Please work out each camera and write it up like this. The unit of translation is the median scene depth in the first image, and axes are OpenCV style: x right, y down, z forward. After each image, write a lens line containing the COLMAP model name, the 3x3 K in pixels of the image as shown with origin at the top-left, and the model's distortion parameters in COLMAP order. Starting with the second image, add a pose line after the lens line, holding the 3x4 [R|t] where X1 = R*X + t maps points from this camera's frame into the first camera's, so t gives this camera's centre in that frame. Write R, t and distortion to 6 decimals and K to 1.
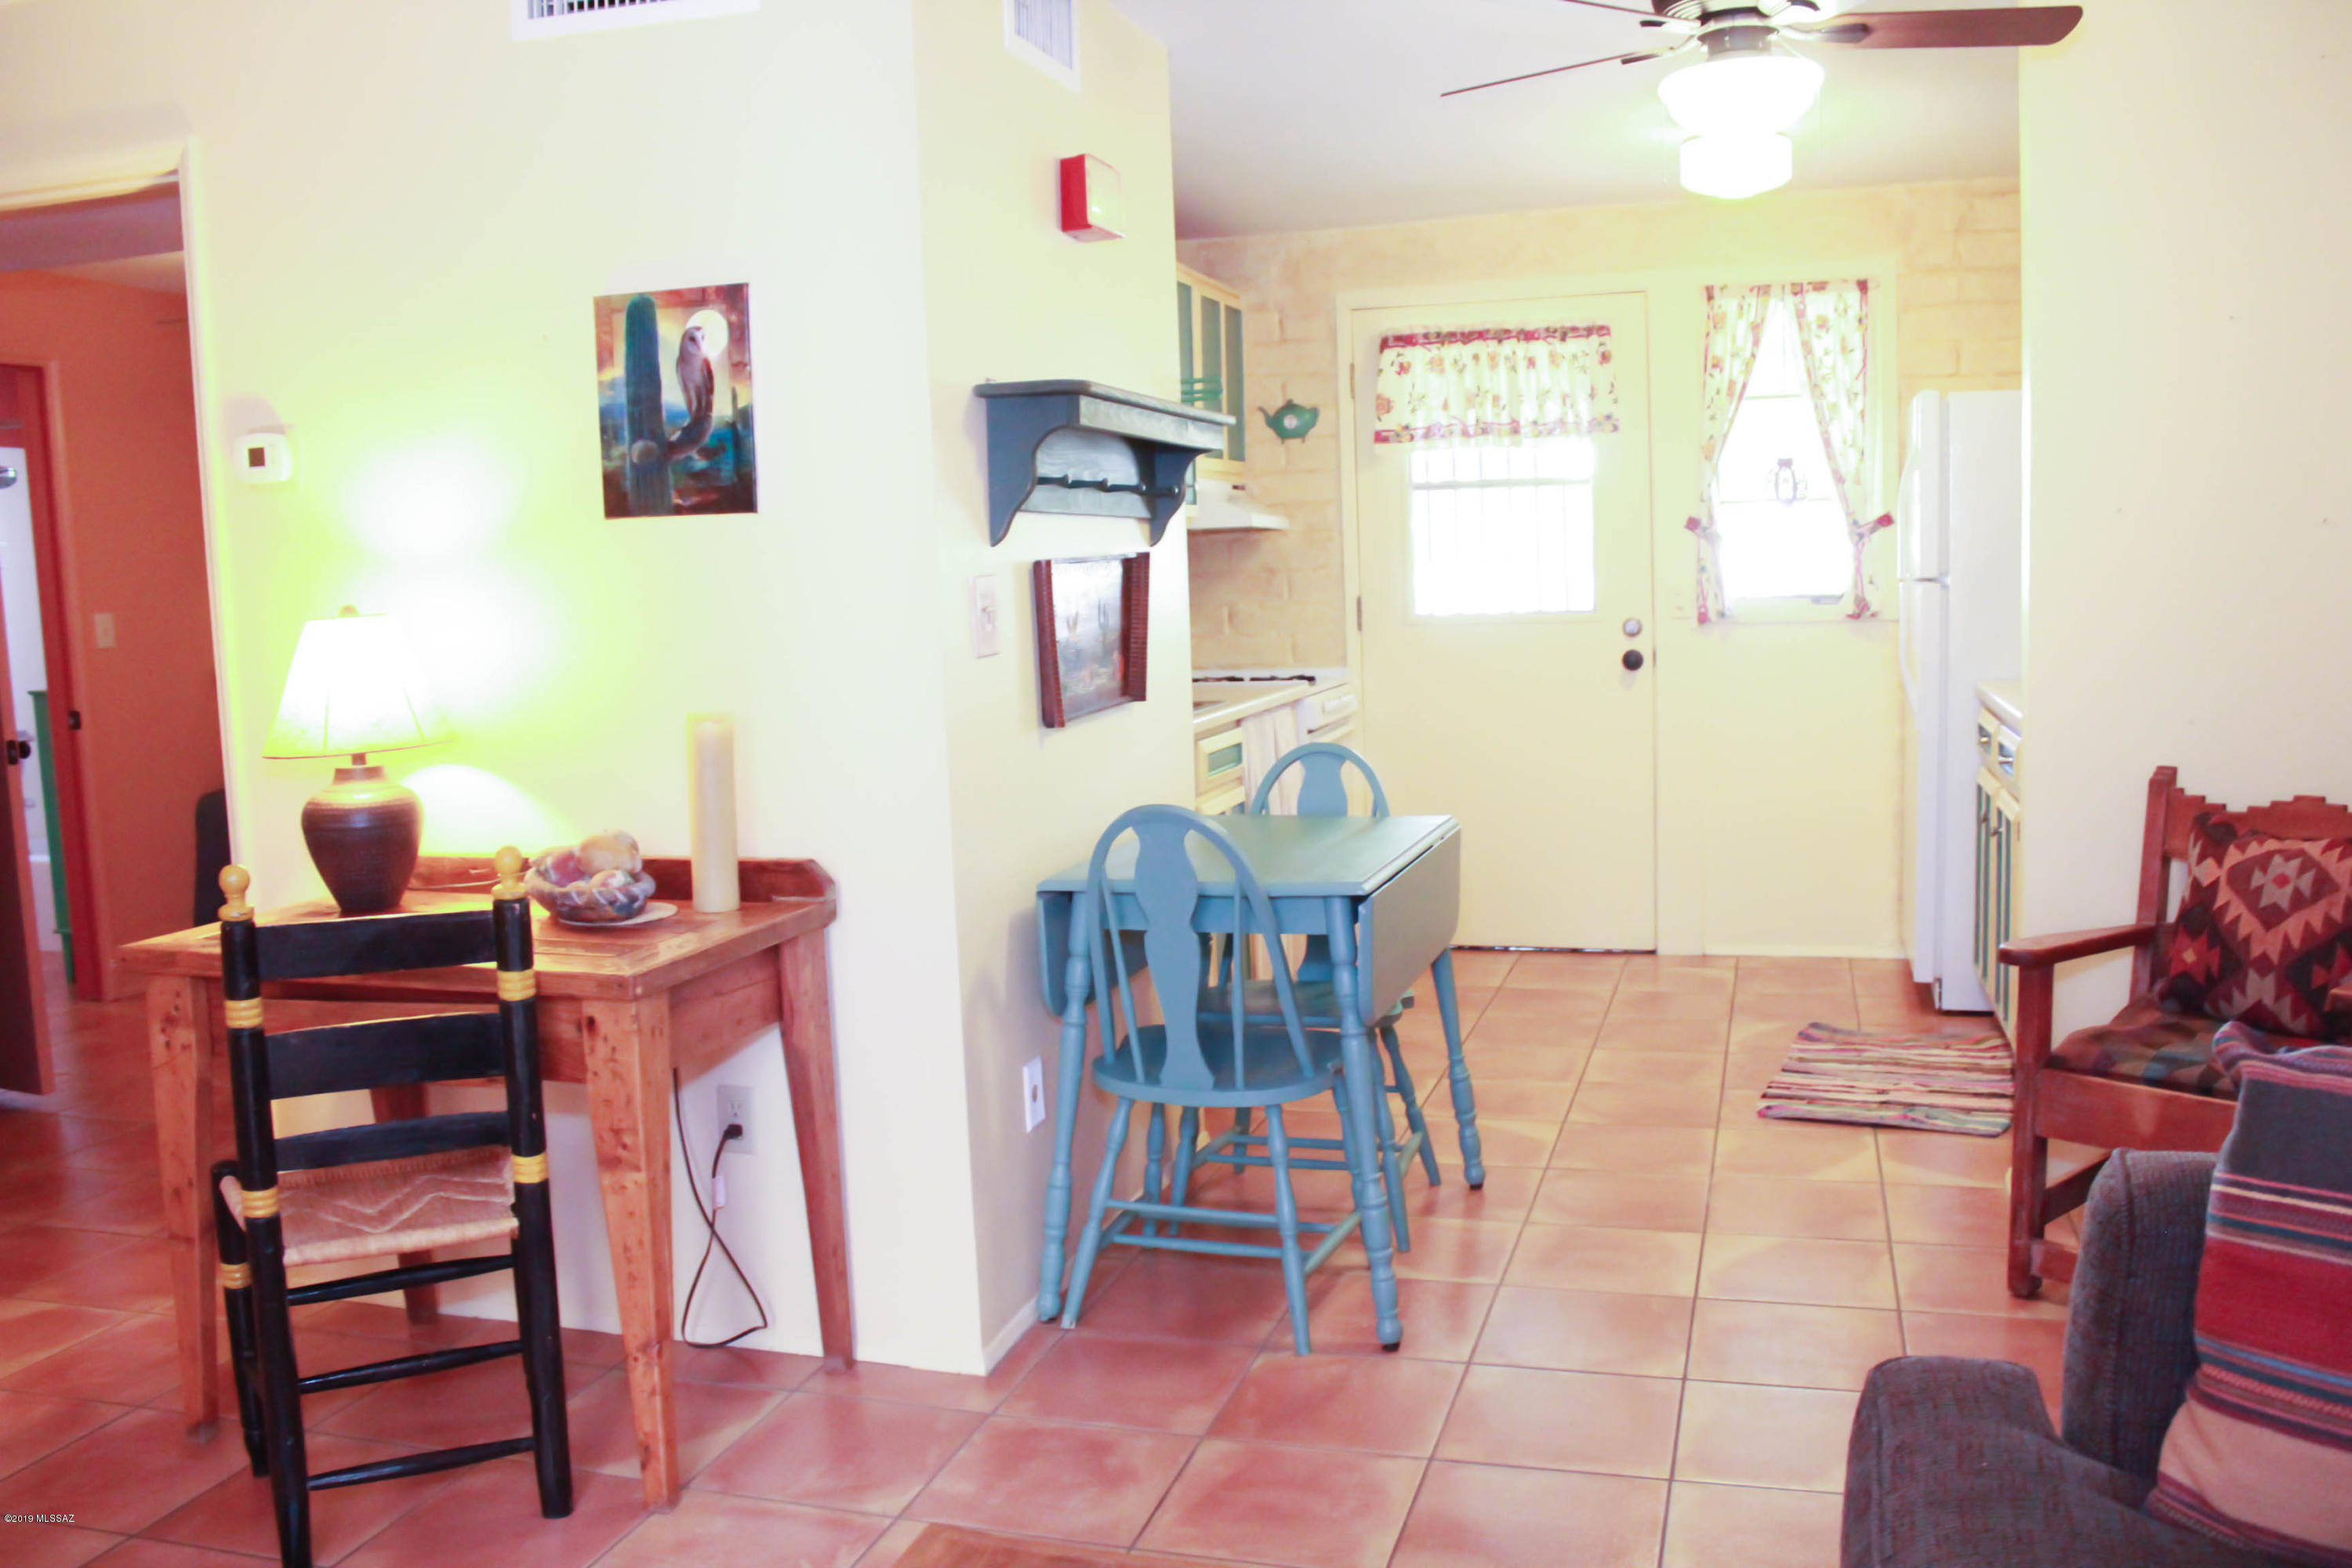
lens RADIAL K [[1944.6, 0, 1174.0], [0, 1944.6, 786.0], [0, 0, 1]] dist [-0.158899, 0.129388]
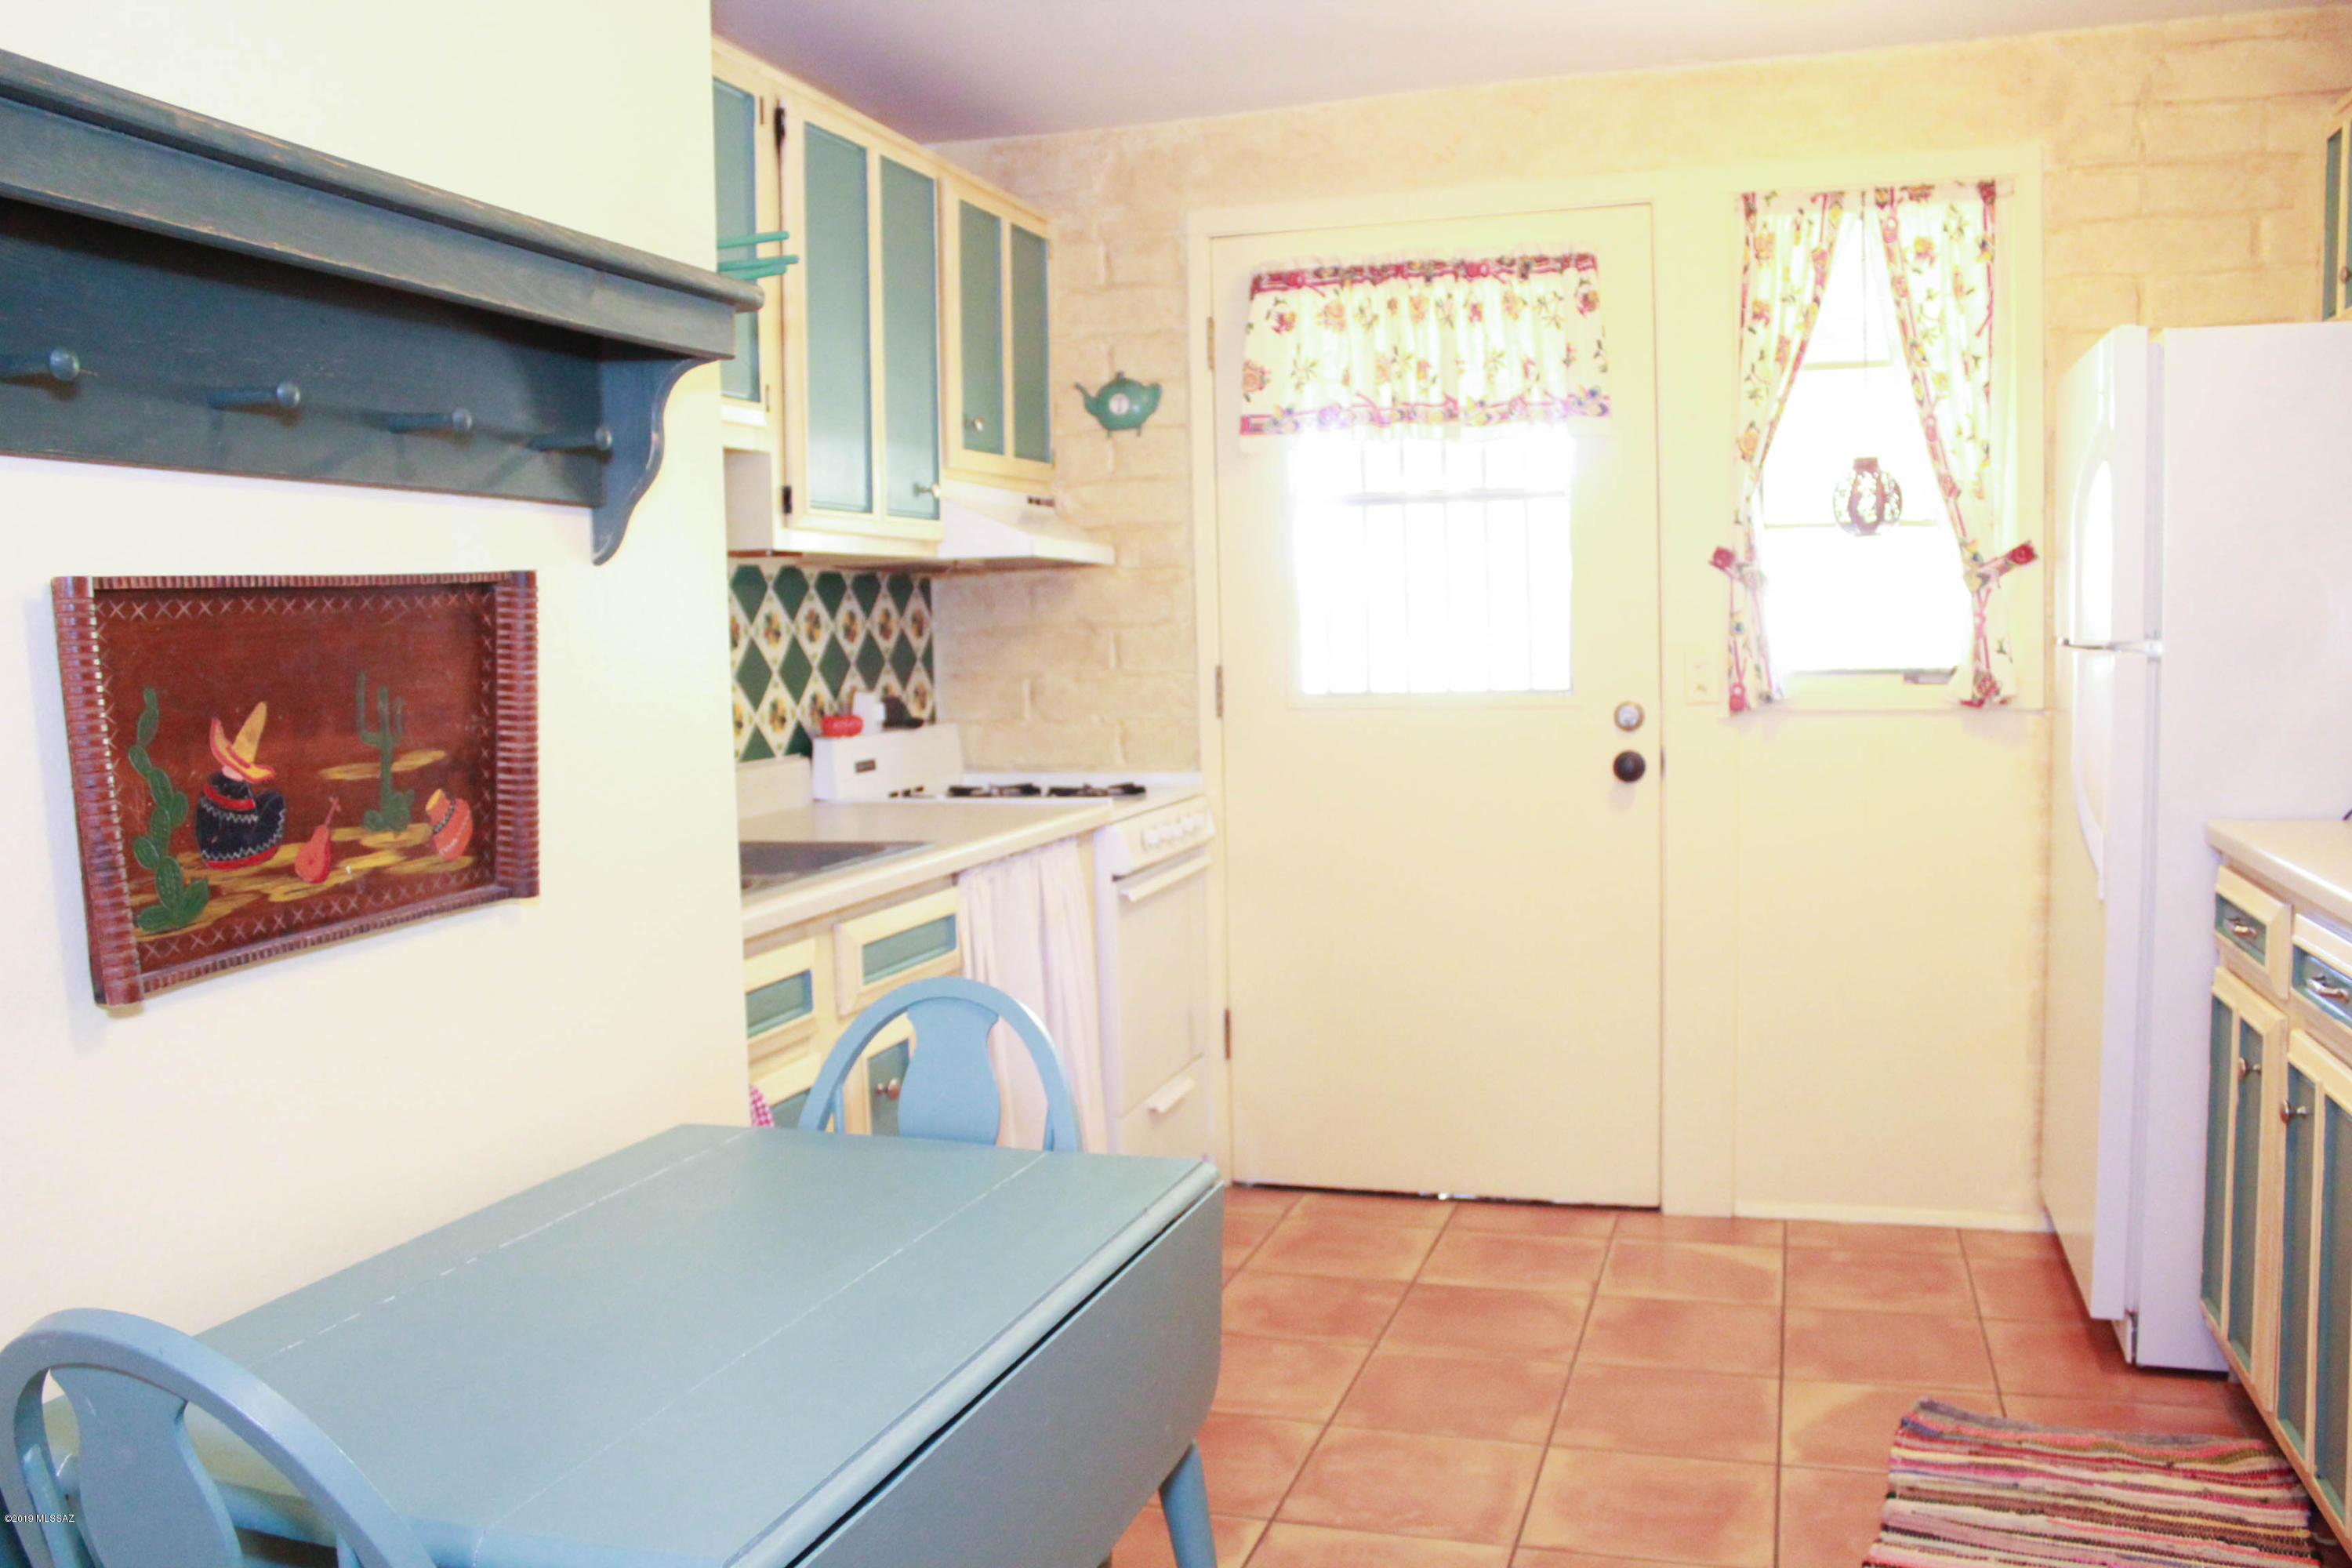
lens RADIAL K [[1944.6, 0, 1172.7], [0, 1944.6, 791.9], [0, 0, 1]] dist [-0.158899, 0.129388]
pose [[0.999926, 0.010778, -0.005633, 0.115477], [-0.010939, 0.999509, -0.029345, -0.047575], [0.005314, 0.029404, 0.999553, 0.458427]]
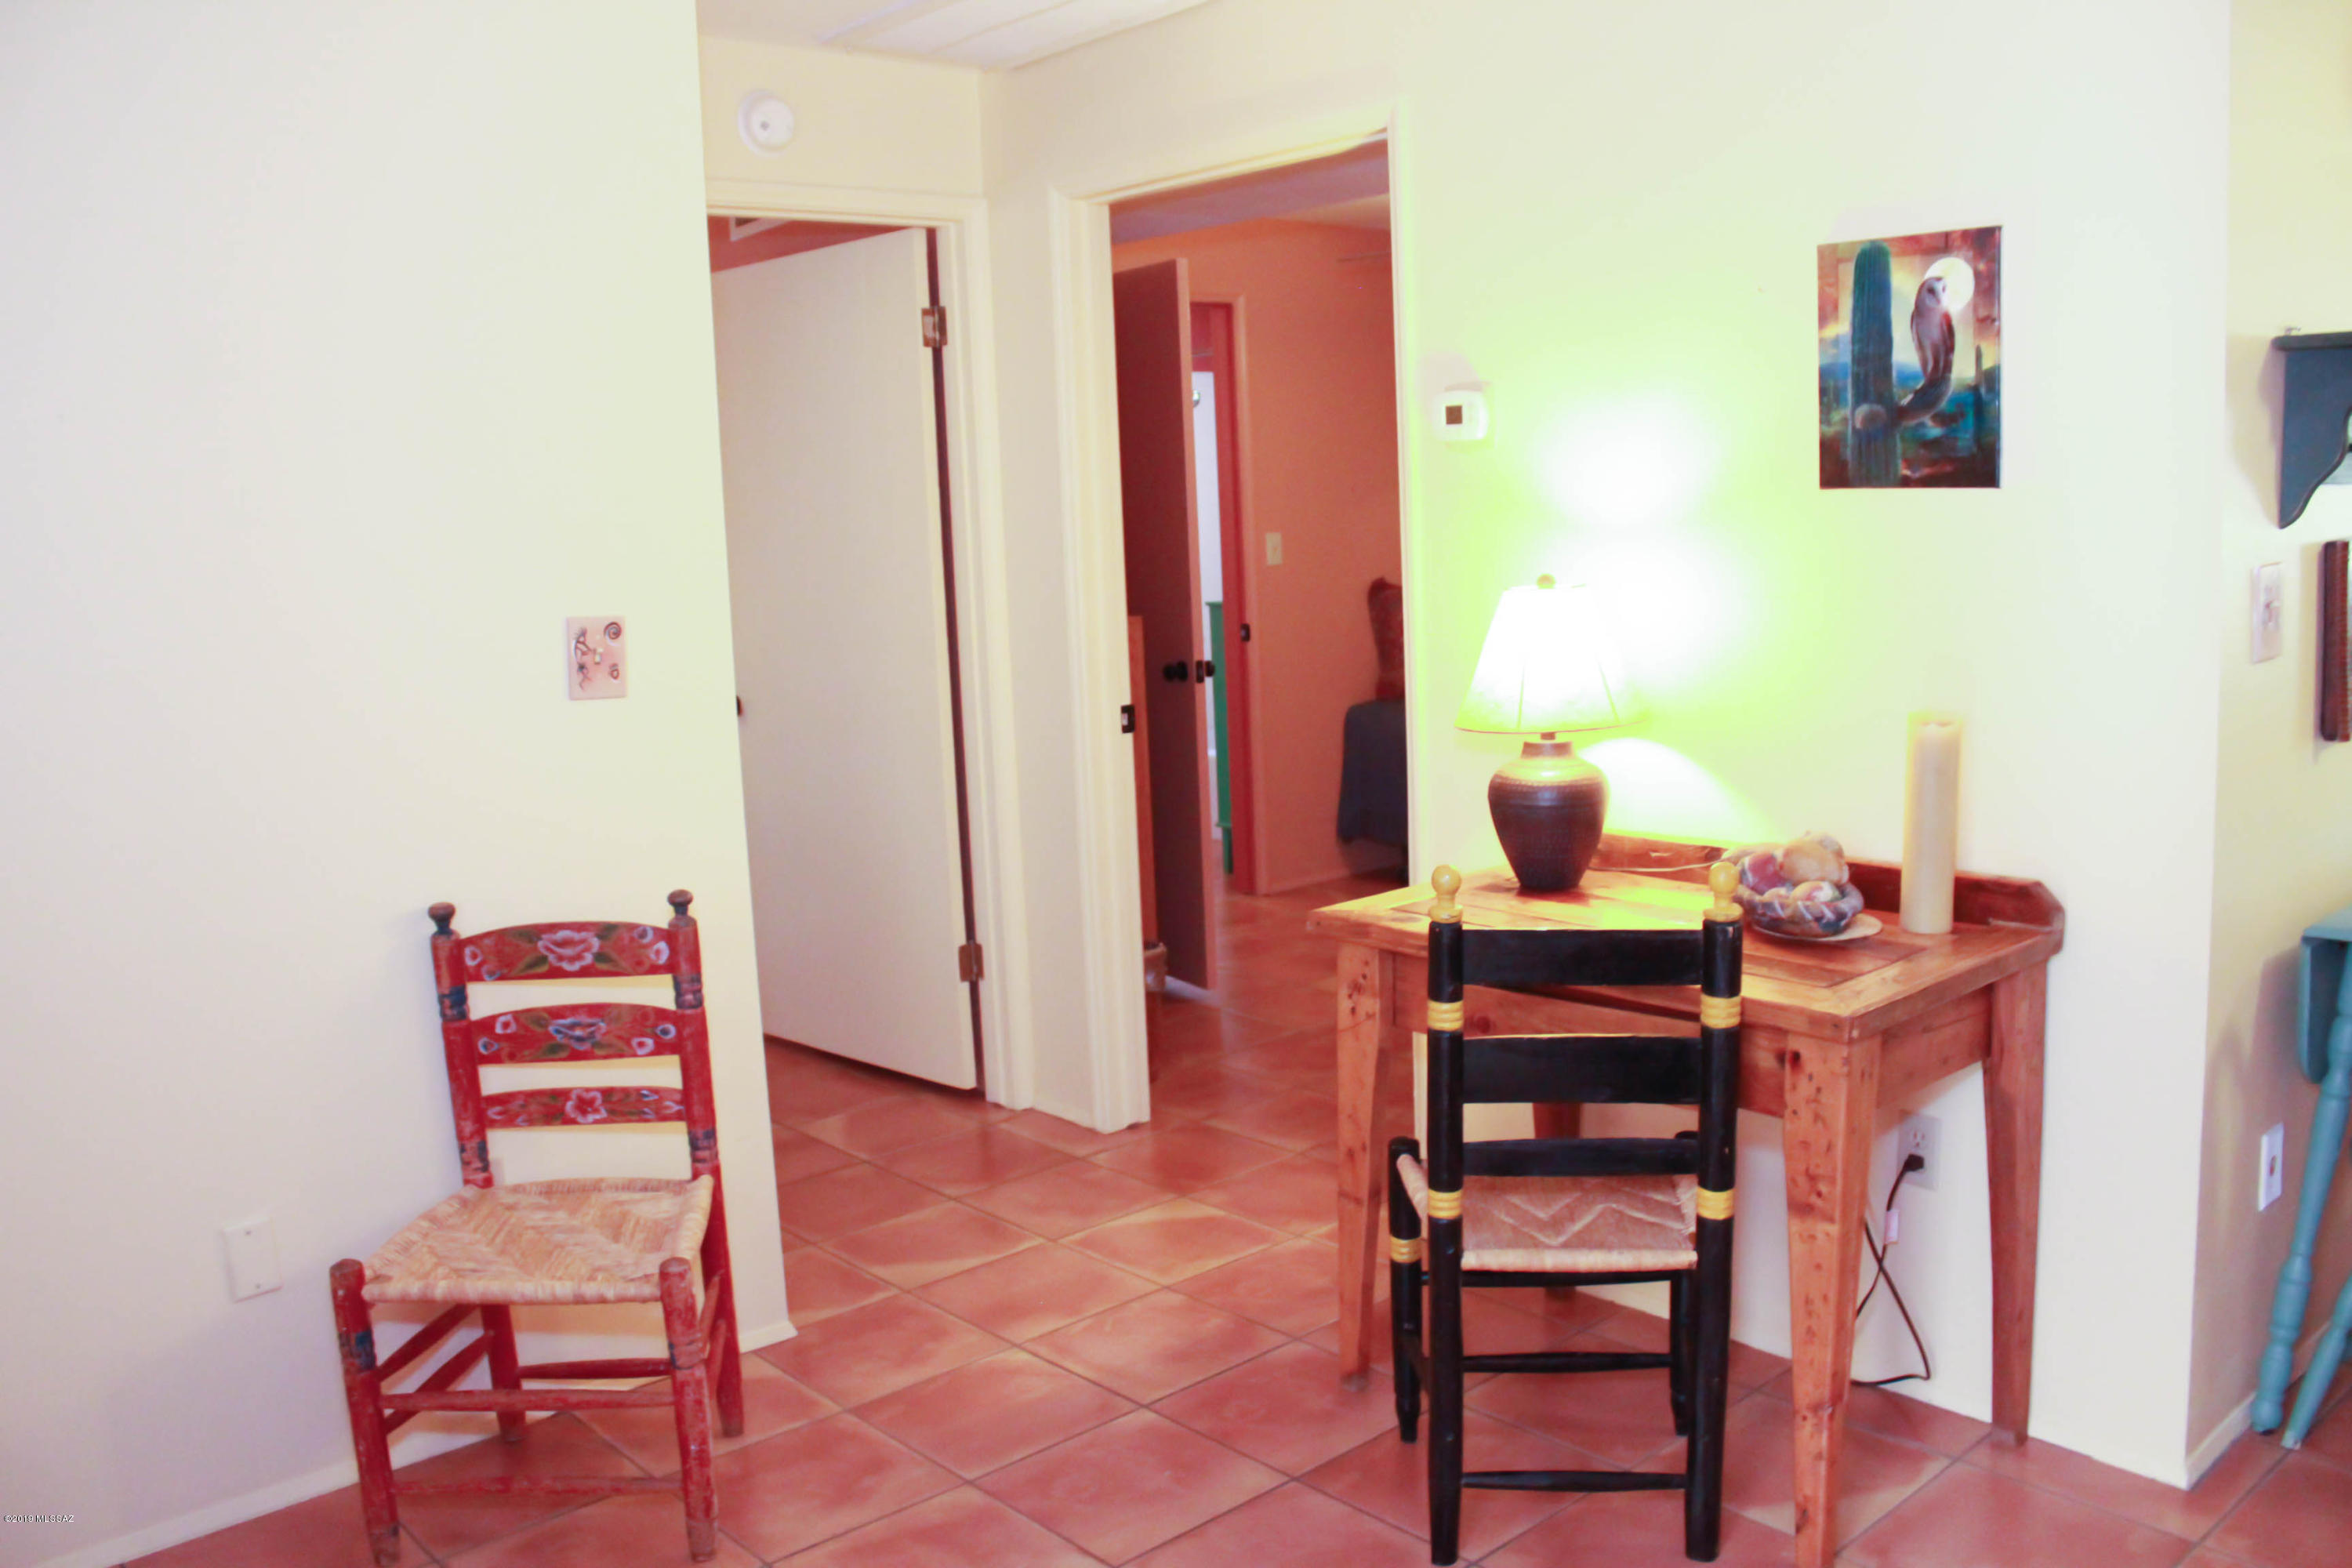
lens RADIAL K [[1944.6, 0, 1178.2], [0, 1944.6, 783.7], [0, 0, 1]] dist [-0.158899, 0.129388]
pose [[0.852363, 0.075631, -0.517453, -0.051267], [-0.046015, 0.996496, 0.069850, -0.032638], [0.520923, -0.035727, 0.852856, 0.036504]]
